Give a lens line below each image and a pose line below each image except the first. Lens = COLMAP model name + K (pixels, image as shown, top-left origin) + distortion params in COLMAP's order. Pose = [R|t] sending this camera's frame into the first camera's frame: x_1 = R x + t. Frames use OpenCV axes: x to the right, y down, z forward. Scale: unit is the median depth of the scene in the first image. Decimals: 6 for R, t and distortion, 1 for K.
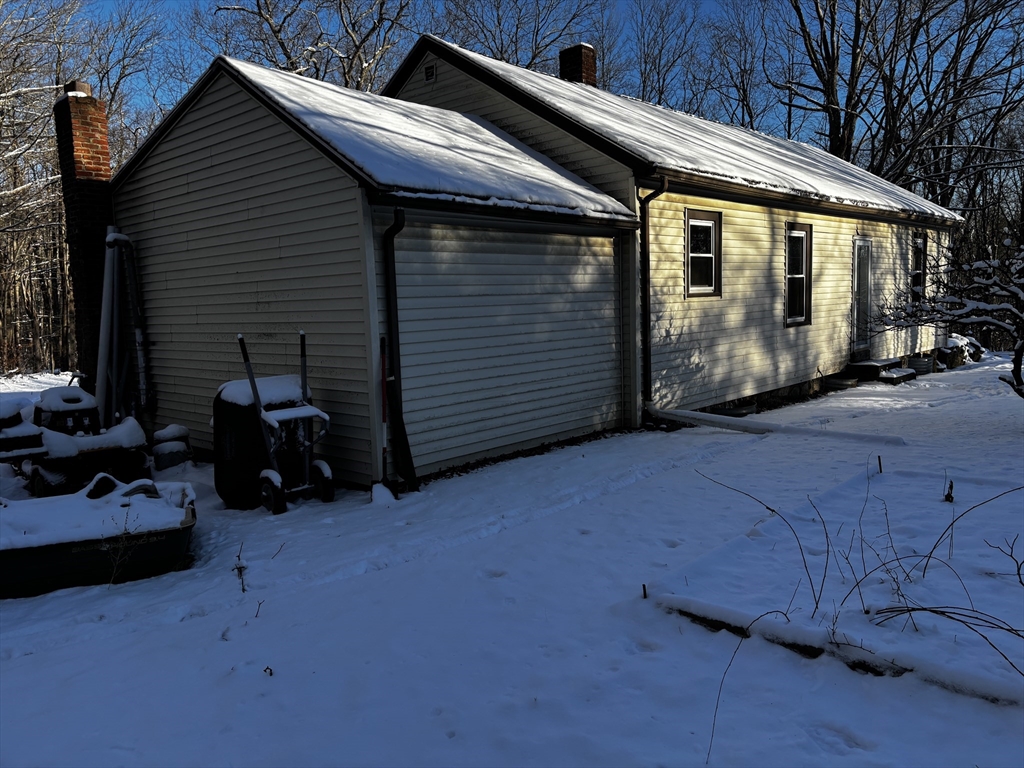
lens RADIAL K [[763.9, 0, 511.6], [0, 763.9, 386.9], [0, 0, 1]] dist [0.061189, -0.055264]
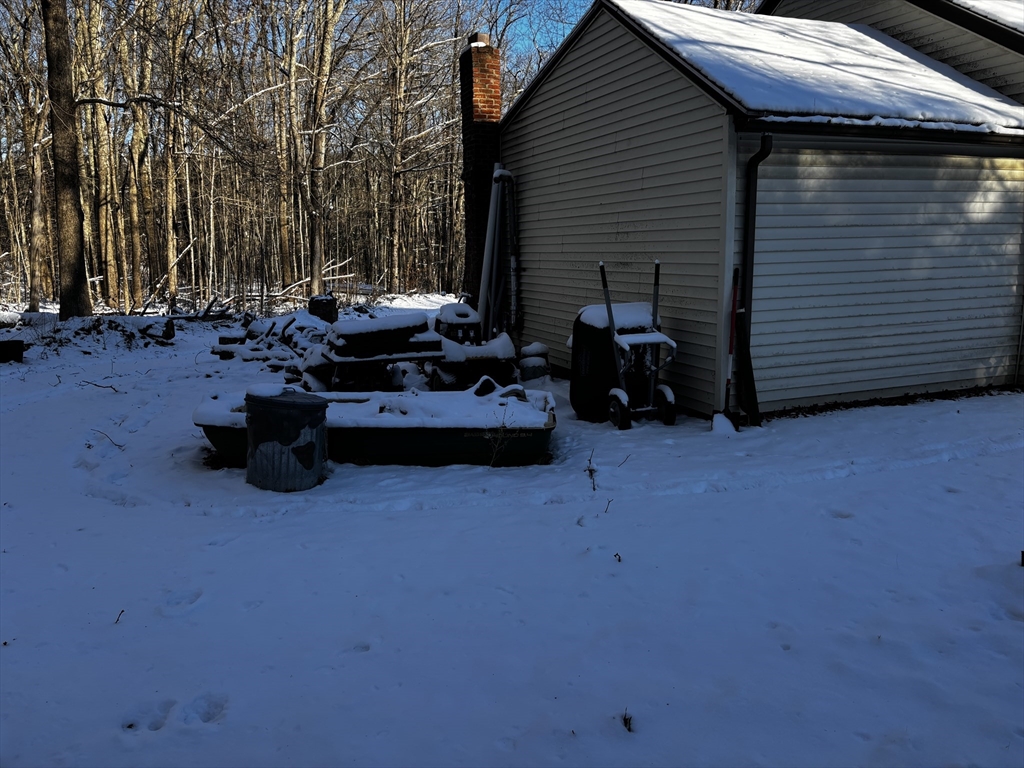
lens RADIAL K [[763.9, 0, 510.4], [0, 763.9, 379.7], [0, 0, 1]] dist [0.061189, -0.055264]
pose [[0.904173, 0.092630, -0.417003, -0.004688], [-0.061240, 0.994230, 0.088067, 0.008376], [0.422755, -0.054090, 0.904629, -0.029486]]
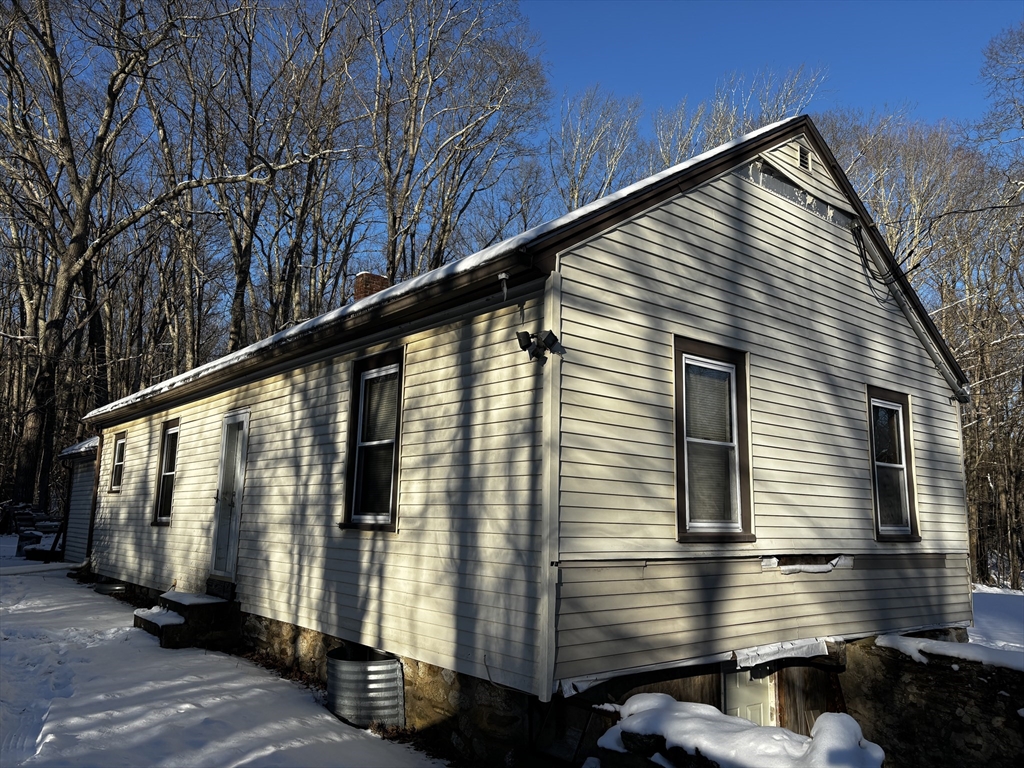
lens RADIAL K [[763.9, 0, 510.0], [0, 763.9, 381.6], [0, 0, 1]] dist [0.061189, -0.055264]
pose [[-0.149052, -0.121629, -0.981320, 0.475240], [-0.114330, 0.987870, -0.105075, -0.080845], [0.982198, 0.096533, -0.161150, 0.599026]]
